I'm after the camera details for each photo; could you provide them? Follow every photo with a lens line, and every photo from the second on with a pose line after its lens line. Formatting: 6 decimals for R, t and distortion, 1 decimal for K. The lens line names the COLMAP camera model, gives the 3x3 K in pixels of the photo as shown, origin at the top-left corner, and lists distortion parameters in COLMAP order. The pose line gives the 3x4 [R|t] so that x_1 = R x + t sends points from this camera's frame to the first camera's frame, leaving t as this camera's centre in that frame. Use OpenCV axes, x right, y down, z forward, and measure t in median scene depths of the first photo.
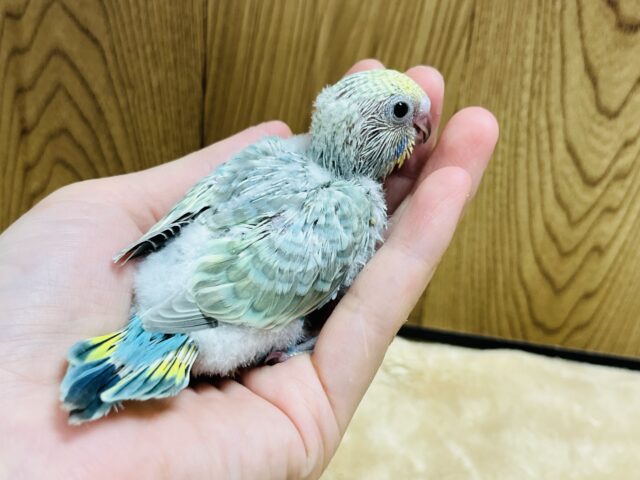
lens RADIAL K [[815.4, 0, 320.0], [0, 815.4, 240.0], [0, 0, 1]] dist [0.063884, -0.047101]
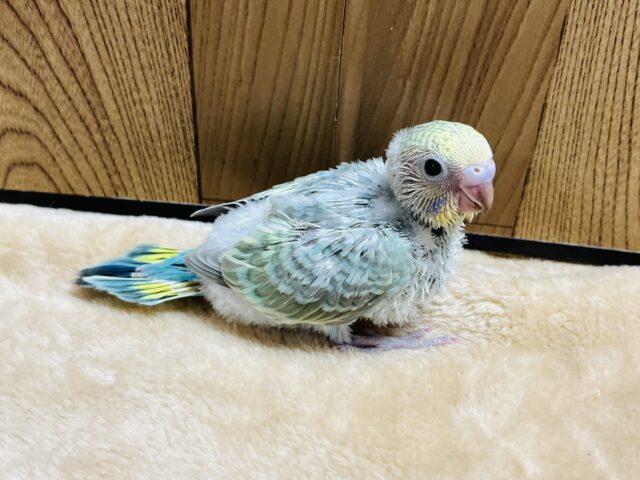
lens RADIAL K [[832.6, 0, 330.4], [0, 832.6, 274.9], [0, 0, 1]] dist [0.010593, -0.073750]
pose [[0.999012, -0.035745, -0.026416, -0.022471], [0.041339, 0.965593, 0.256752, -0.063232], [0.016329, -0.257590, 0.966116, 0.317244]]
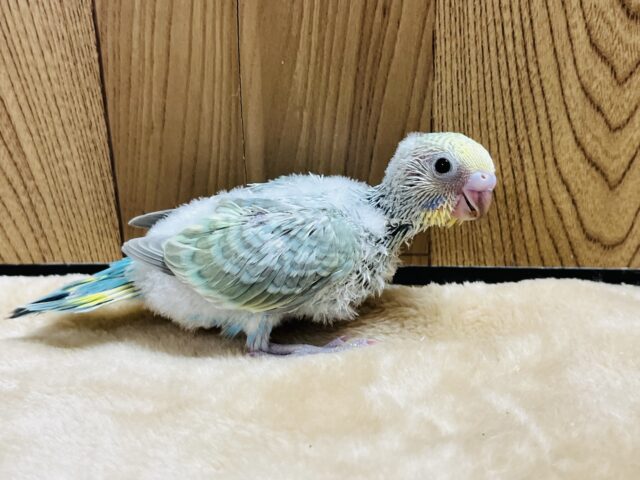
lens RADIAL K [[837.6, 0, 311.8], [0, 837.6, 245.1], [0, 0, 1]] dist [0.019554, -0.108710]
pose [[0.992026, -0.123631, -0.024475, 0.042784], [0.121273, 0.989260, -0.081593, 0.152978], [0.034300, 0.077974, 0.996365, 0.282576]]
